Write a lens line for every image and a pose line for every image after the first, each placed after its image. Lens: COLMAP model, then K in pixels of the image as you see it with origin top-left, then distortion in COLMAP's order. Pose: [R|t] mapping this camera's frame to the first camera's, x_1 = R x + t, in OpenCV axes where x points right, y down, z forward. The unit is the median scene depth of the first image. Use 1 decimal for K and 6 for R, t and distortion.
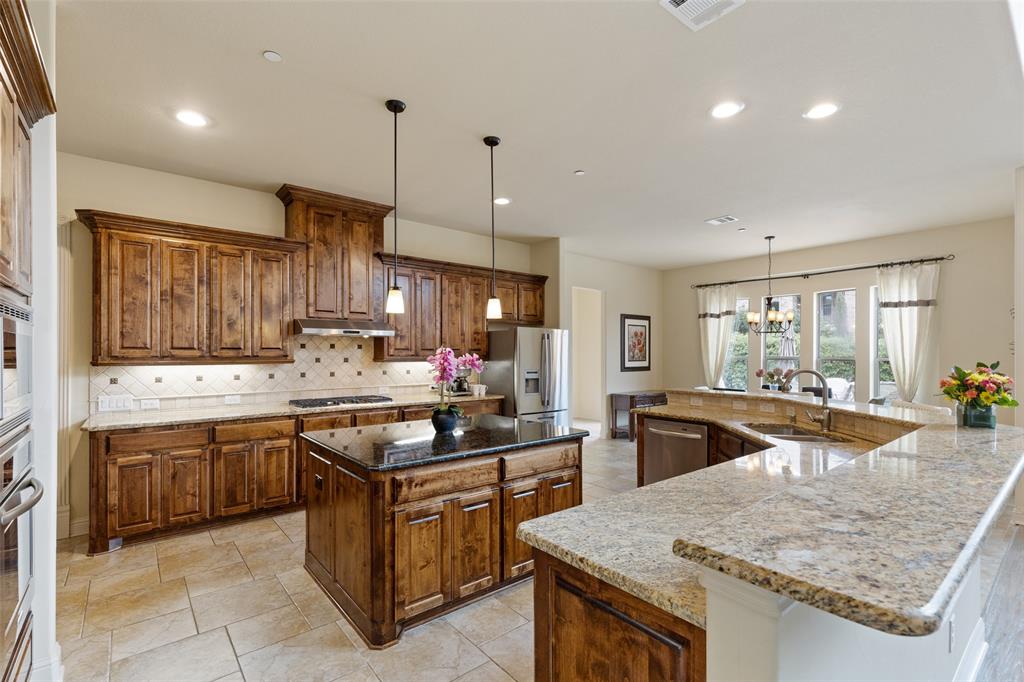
lens RADIAL K [[467.1, 0, 516.3], [0, 467.1, 353.1], [0, 0, 1]] dist [0.005571, 0.000409]
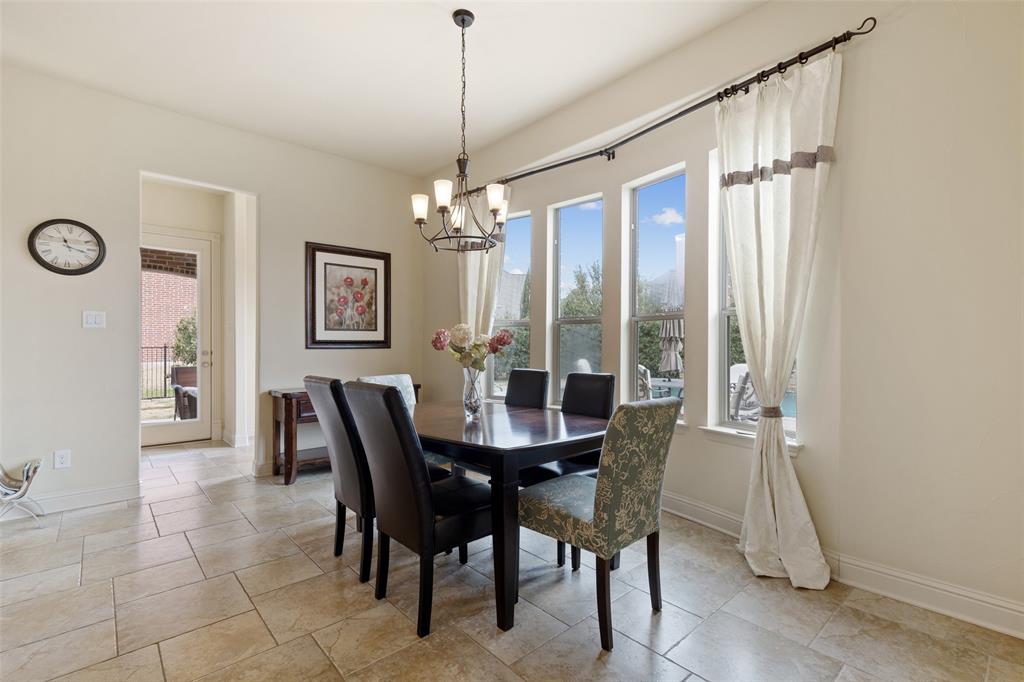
lens RADIAL K [[467.1, 0, 514.8], [0, 467.1, 348.6], [0, 0, 1]] dist [0.005571, 0.000409]
pose [[0.999156, -0.002617, 0.041003, 0.788376], [0.002294, 0.999966, 0.007911, 0.063800], [-0.041022, -0.007810, 0.999128, 0.796842]]
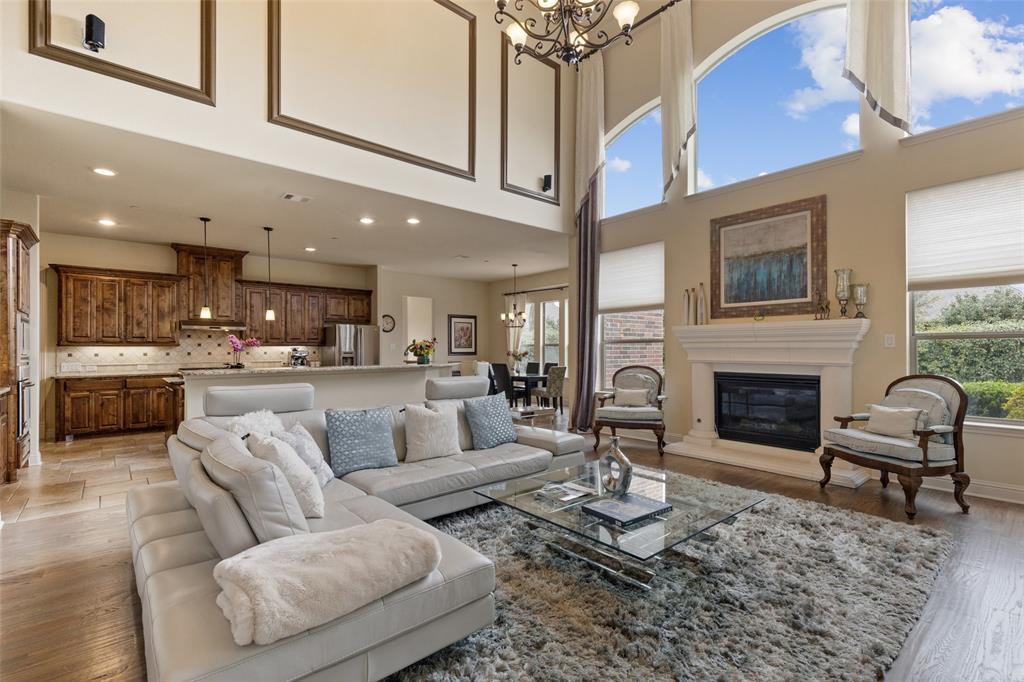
lens RADIAL K [[467.1, 0, 516.1], [0, 467.1, 345.8], [0, 0, 1]] dist [0.005571, 0.000409]
pose [[0.999736, -0.006299, 0.022100, 0.706034], [0.006480, 0.999946, -0.008088, 0.041754], [-0.022048, 0.008229, 0.999723, -0.730149]]
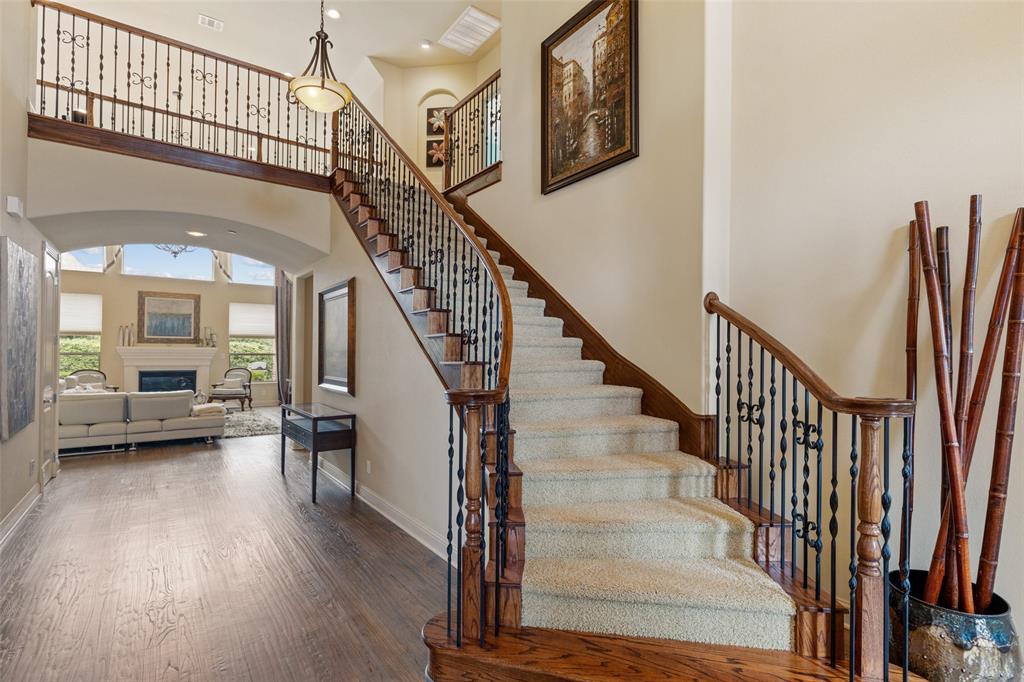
lens RADIAL K [[485.8, 0, 510.2], [0, 485.8, 346.3], [0, 0, 1]] dist [0.003870, -0.000083]
pose [[0.053556, 0.010462, 0.998510, -1.072697], [-0.005905, 0.999931, -0.010160, -0.005928], [-0.998547, -0.005352, 0.053614, -1.495144]]
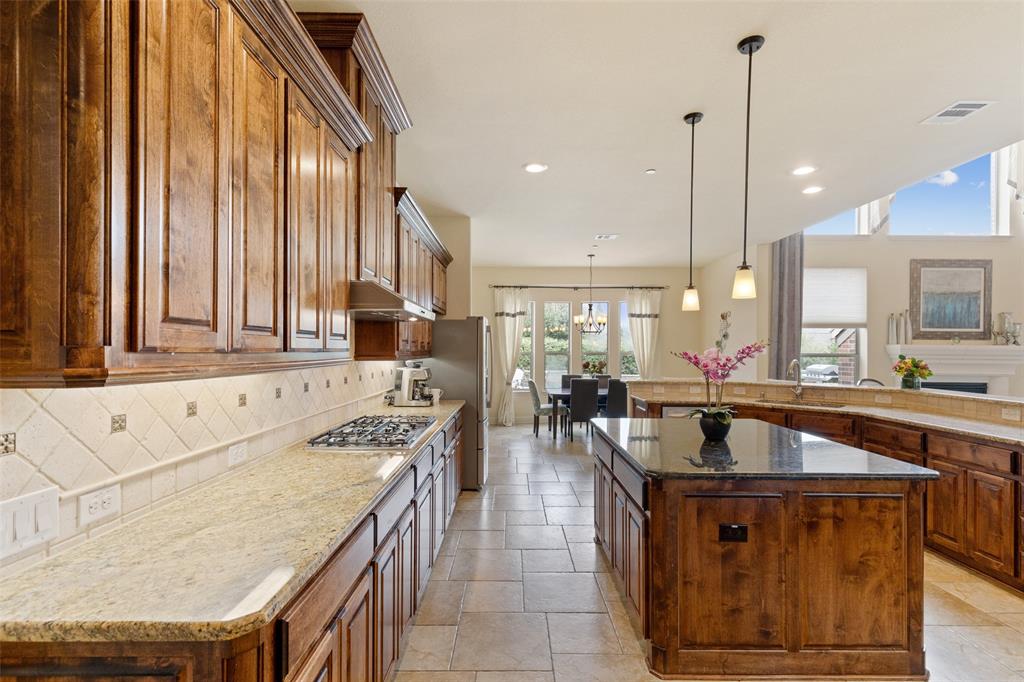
lens RADIAL K [[467.1, 0, 512.6], [0, 467.1, 346.5], [0, 0, 1]] dist [0.005571, 0.000409]
pose [[0.632894, 0.008859, 0.774188, -0.750850], [-0.005011, 0.999960, -0.007346, 0.004822], [-0.774222, 0.000770, 0.632914, 0.524701]]
